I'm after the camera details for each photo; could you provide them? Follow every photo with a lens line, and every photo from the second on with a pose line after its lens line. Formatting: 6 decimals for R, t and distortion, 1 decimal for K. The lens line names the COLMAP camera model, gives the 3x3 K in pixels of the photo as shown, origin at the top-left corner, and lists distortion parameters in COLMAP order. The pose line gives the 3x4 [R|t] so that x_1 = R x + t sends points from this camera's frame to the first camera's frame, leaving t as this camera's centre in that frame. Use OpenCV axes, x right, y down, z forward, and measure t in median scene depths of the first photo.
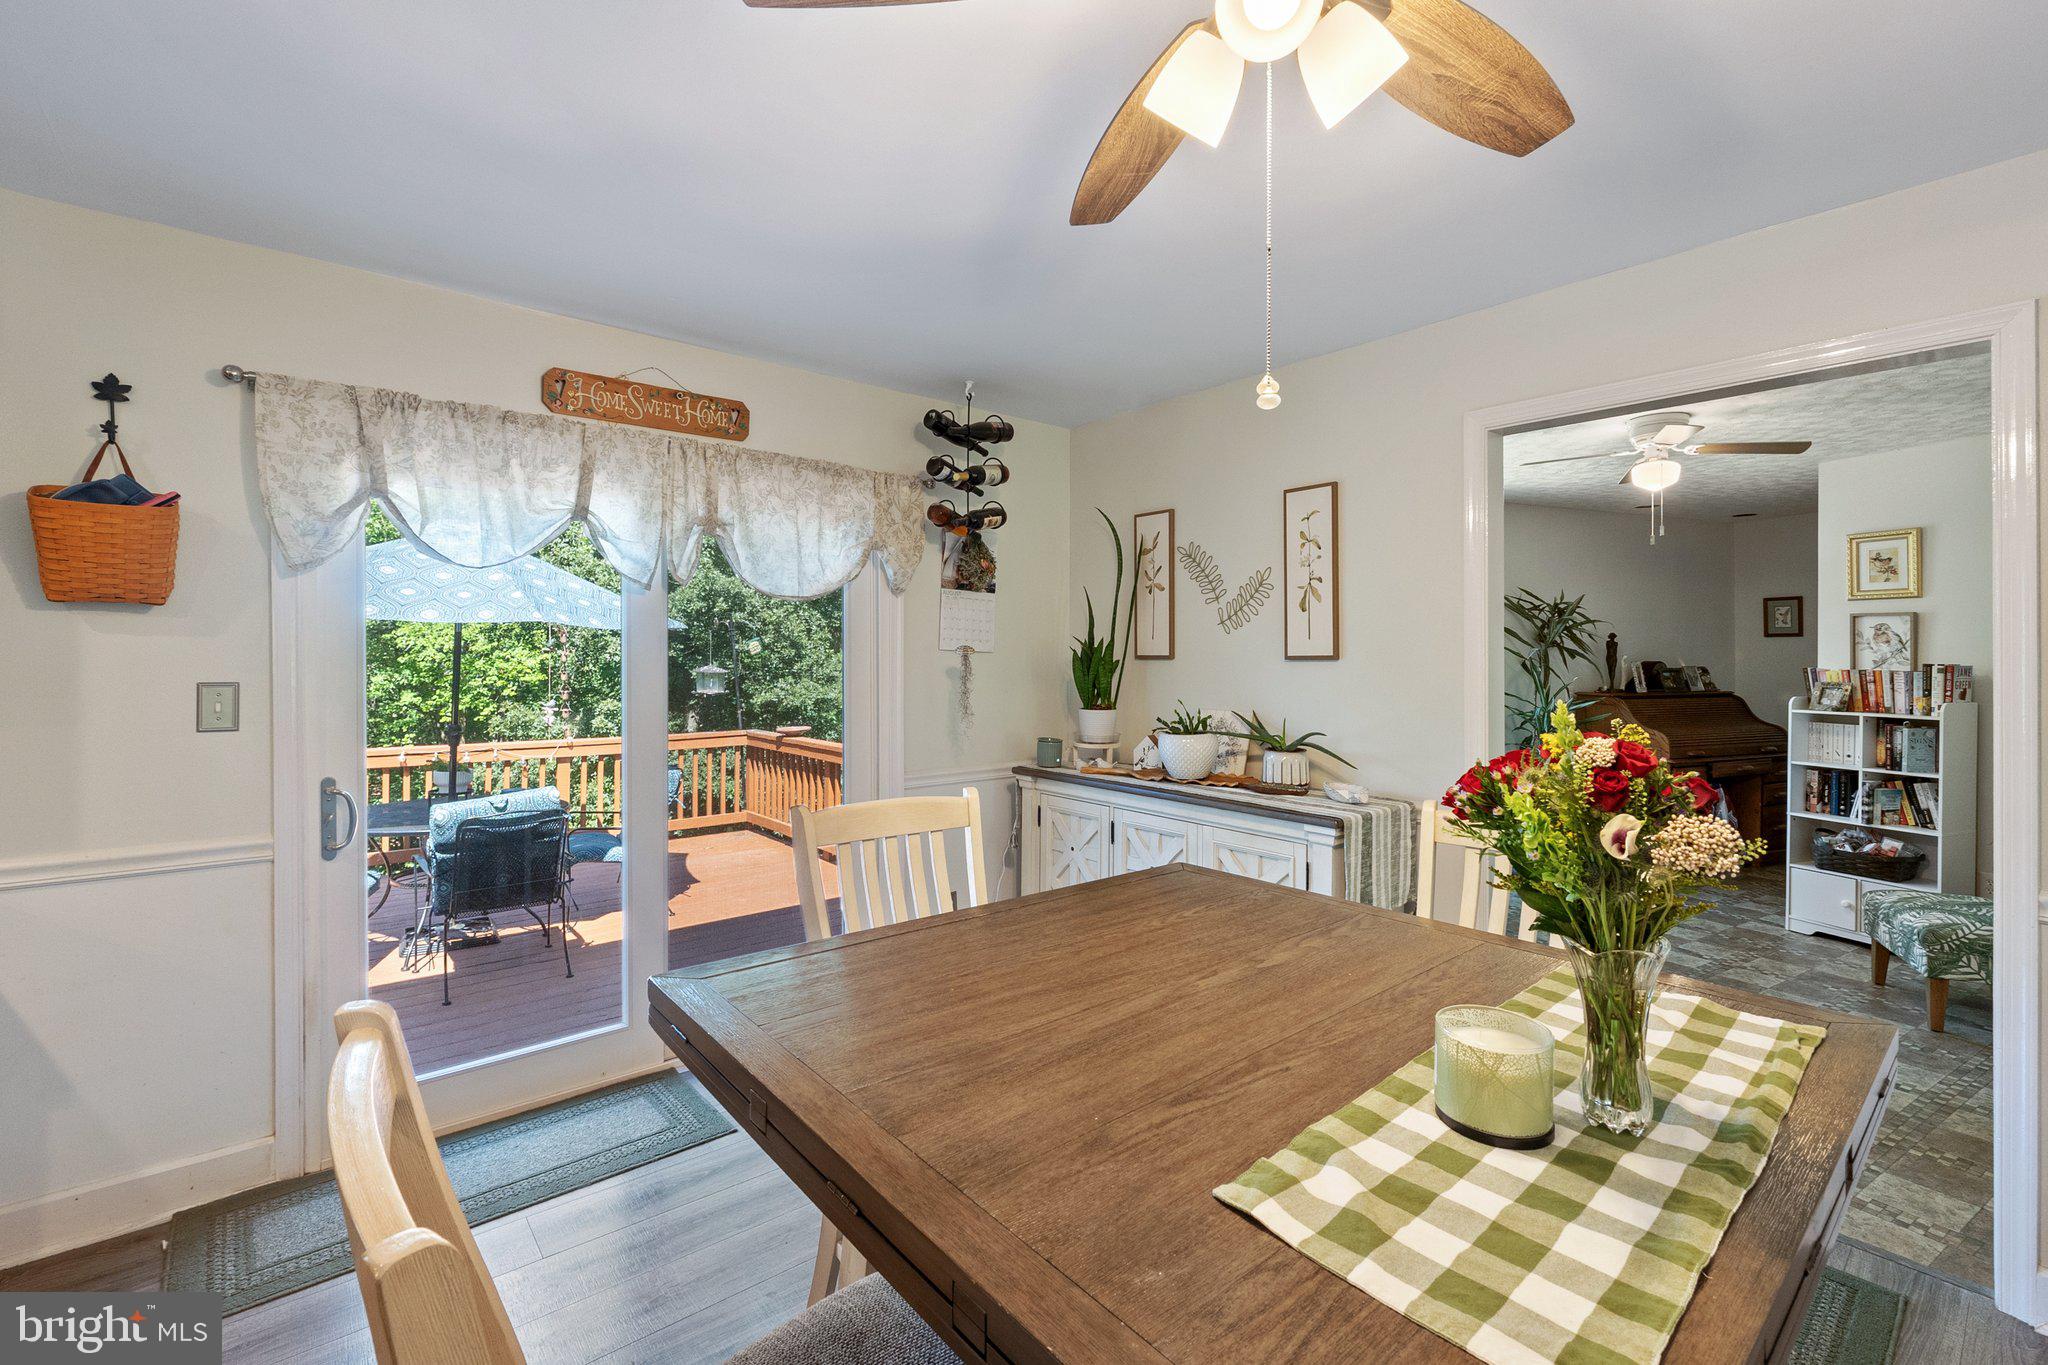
lens RADIAL K [[874.6, 0, 1022.6], [0, 874.6, 658.5], [0, 0, 1]] dist [-0.007742, -0.000028]
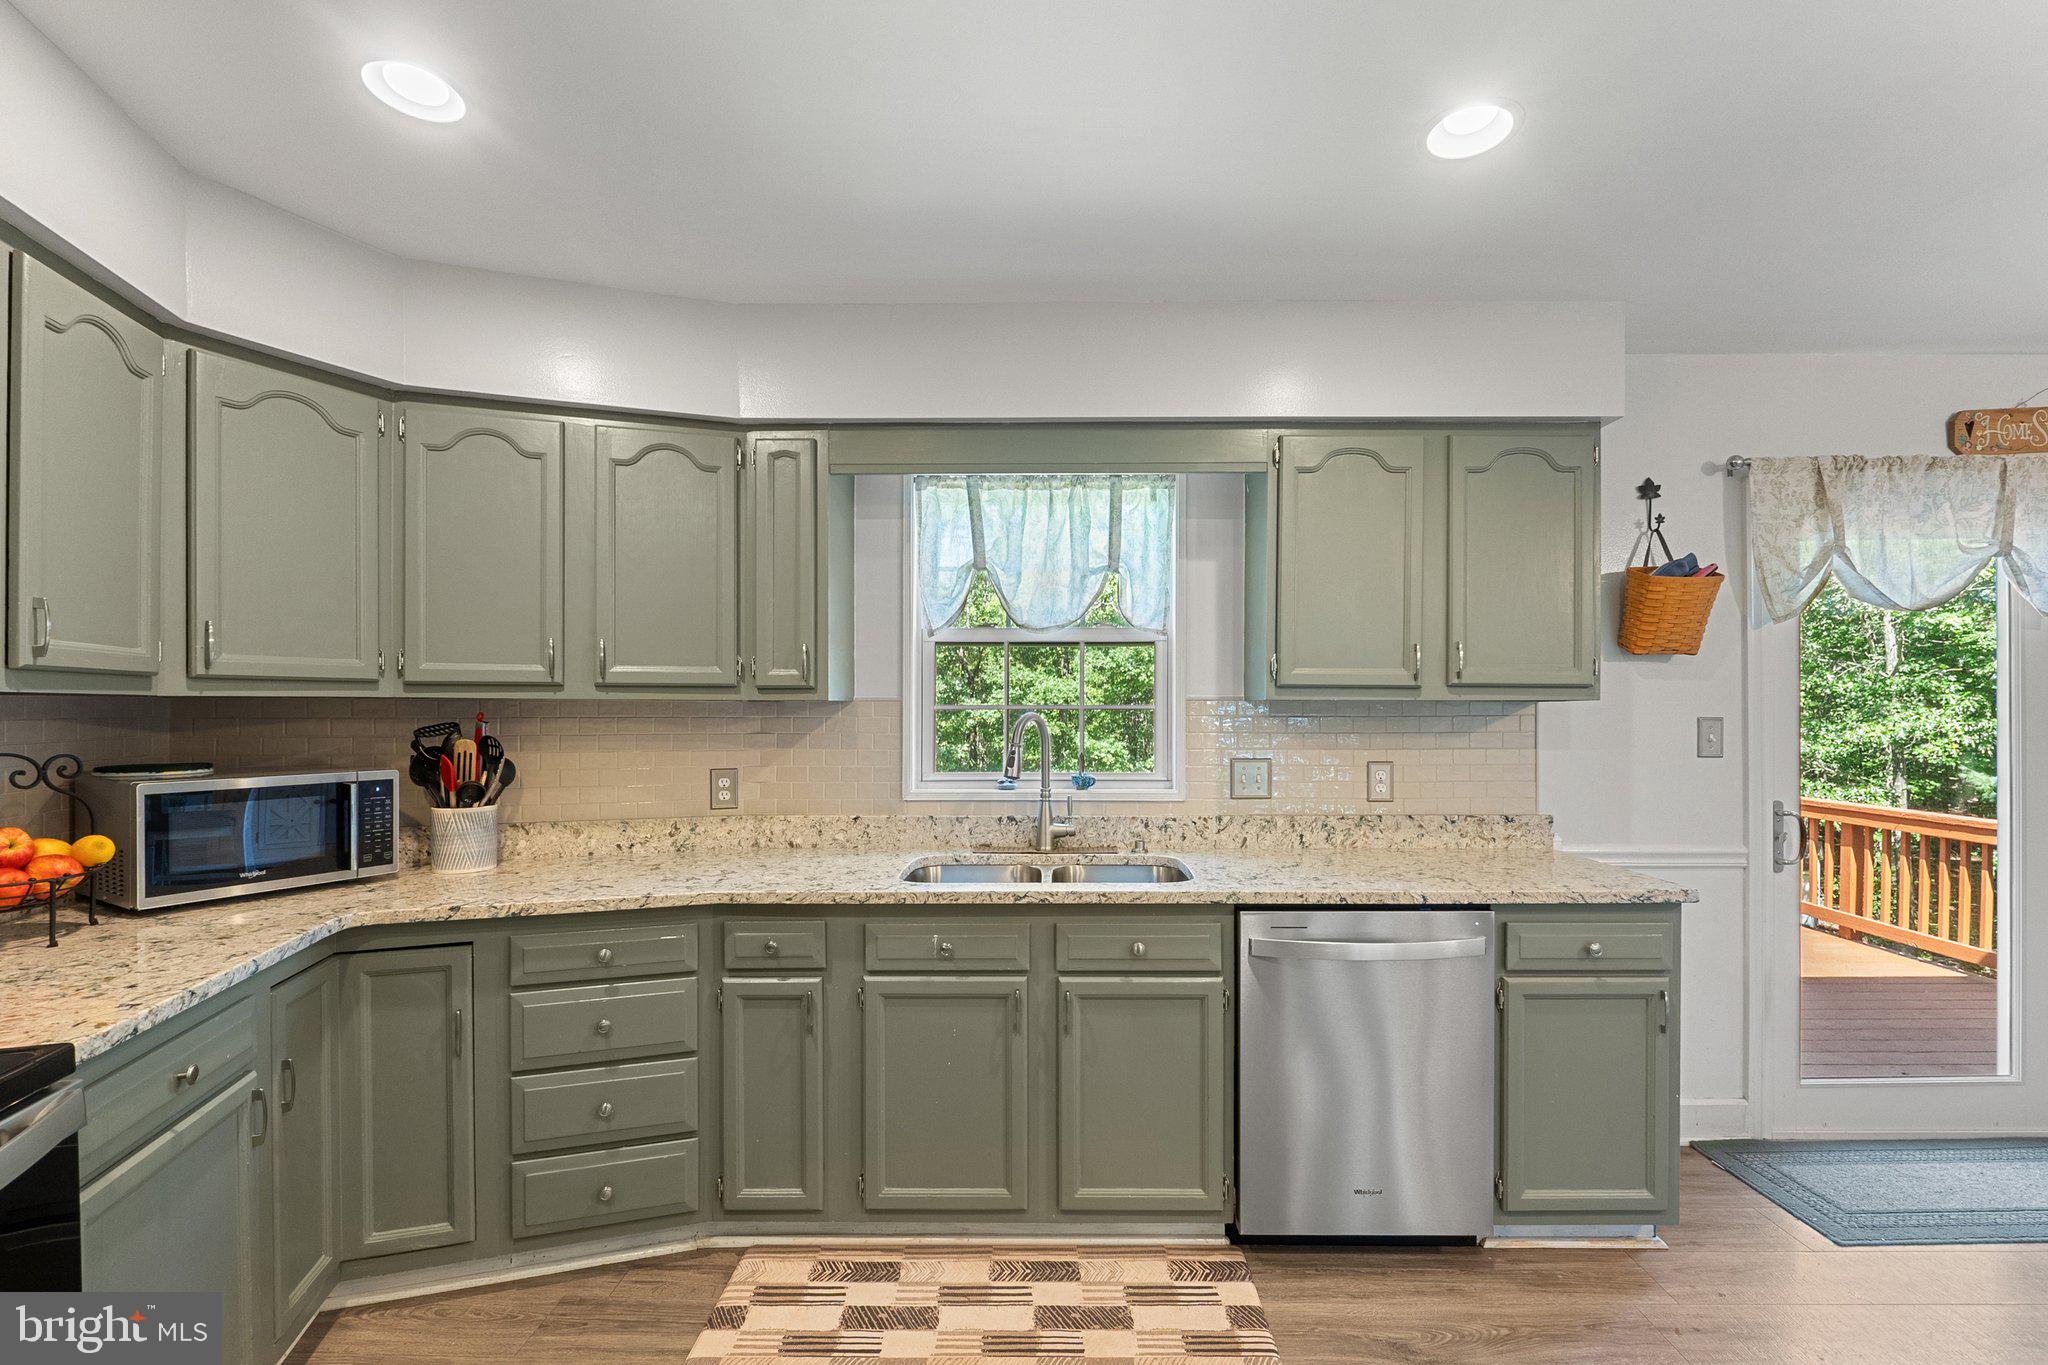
lens RADIAL K [[875.4, 0, 1050.7], [0, 875.4, 714.2], [0, 0, 1]] dist [-0.007771, -0.000063]
pose [[0.757061, -0.000280, -0.653344, -0.569294], [0.001112, 0.999999, 0.000860, 0.014899], [0.653343, -0.001378, 0.757061, -0.371517]]
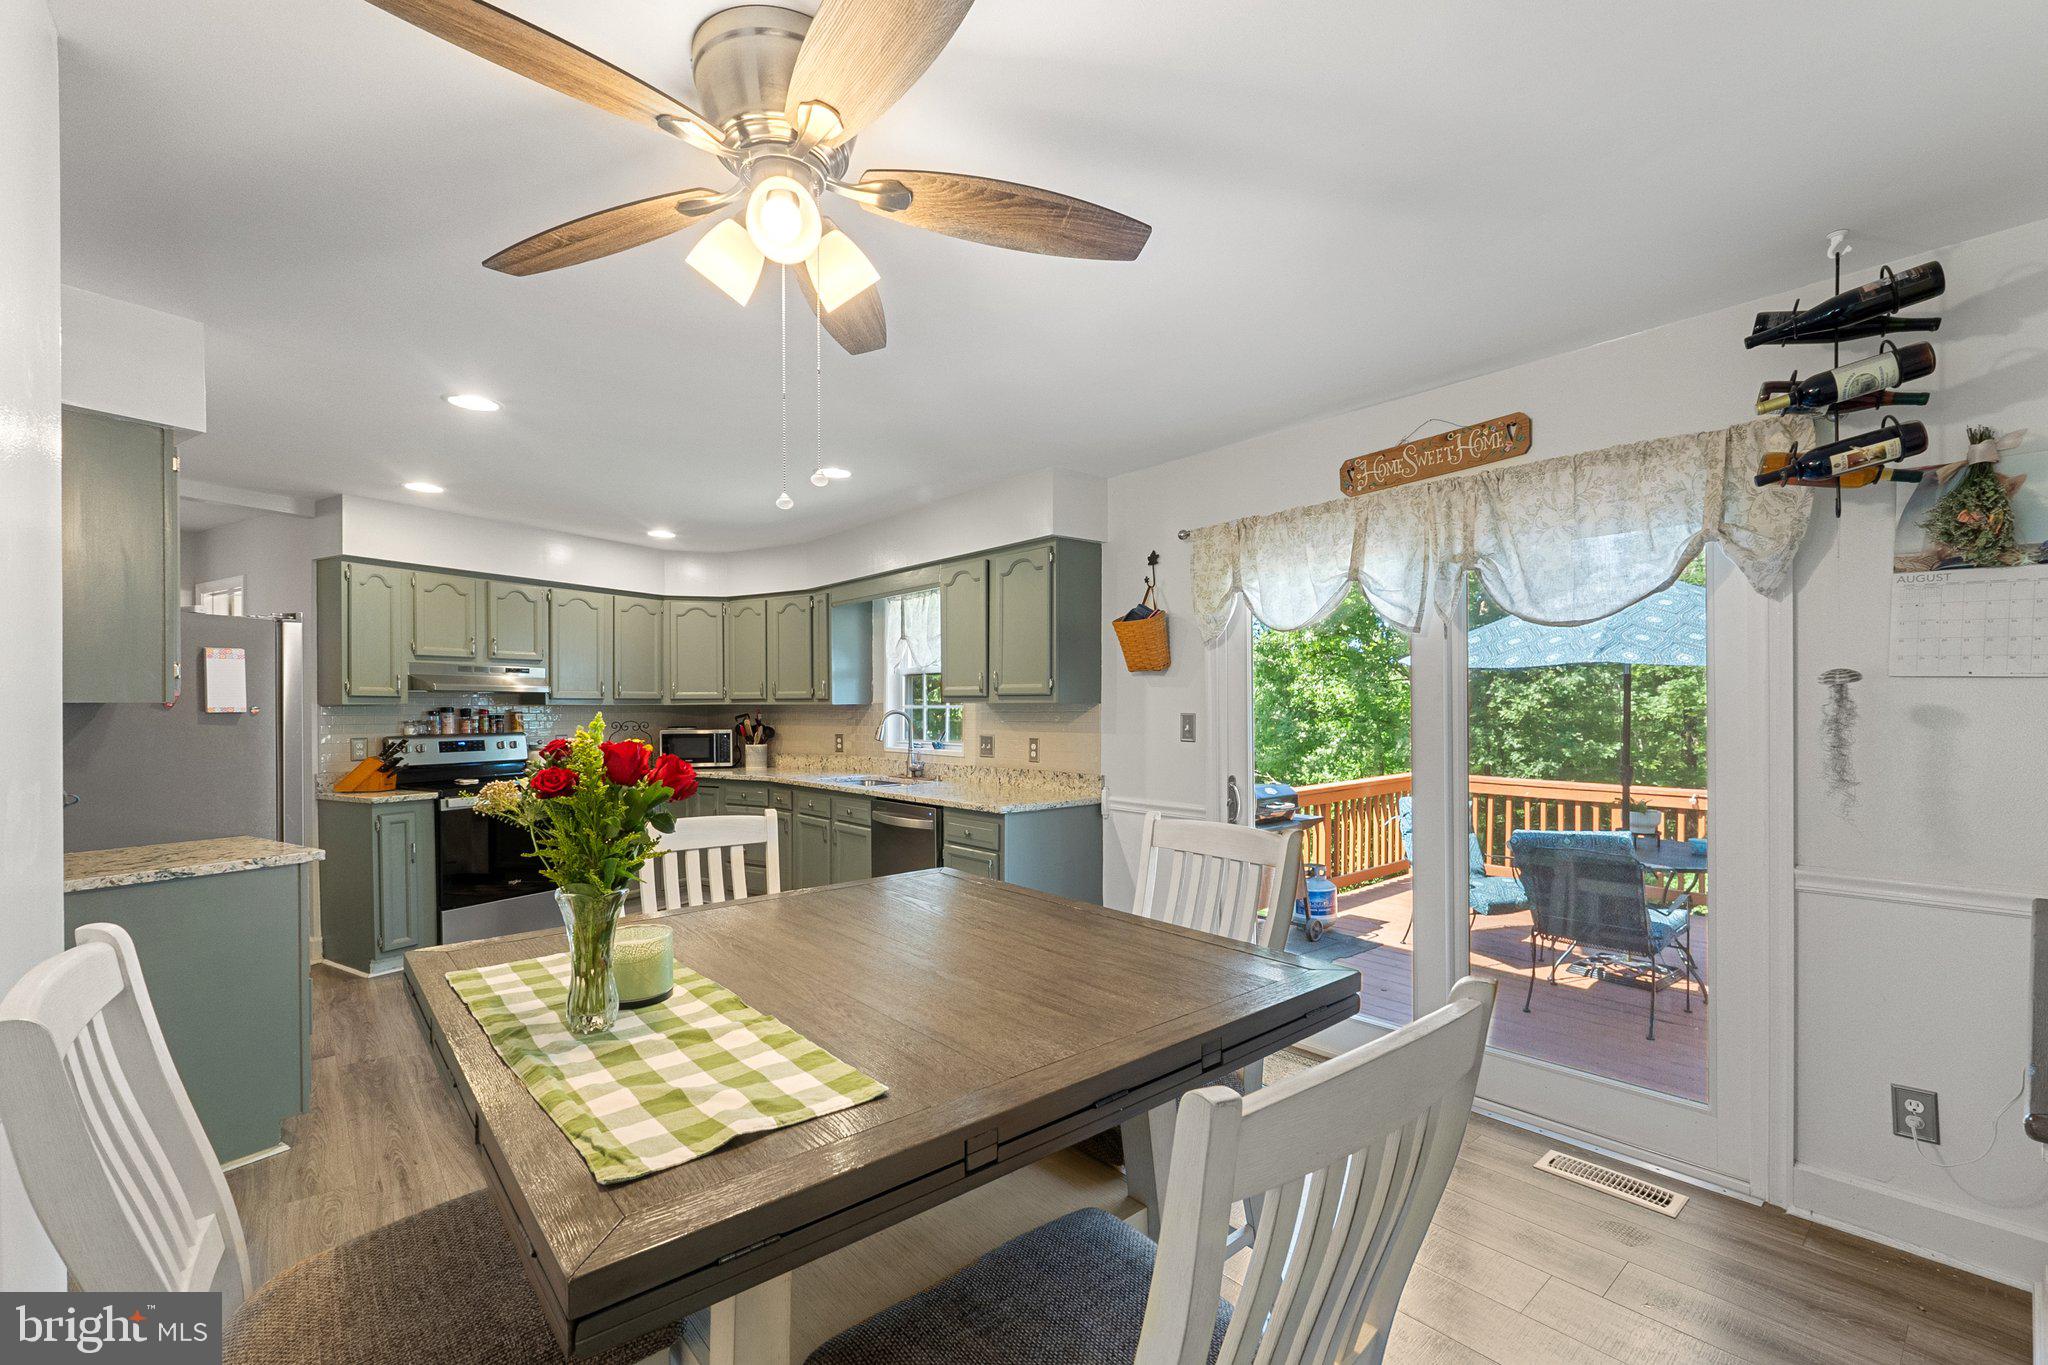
lens RADIAL K [[865.4, 0, 1030.1], [0, 865.4, 708.8], [0, 0, 1]] dist [-0.008091, 0.000016]
pose [[0.017857, 0.000868, -0.999840, 0.549090], [0.002657, 0.999996, 0.000916, 0.011383], [0.999837, -0.002673, 0.017855, 0.448735]]
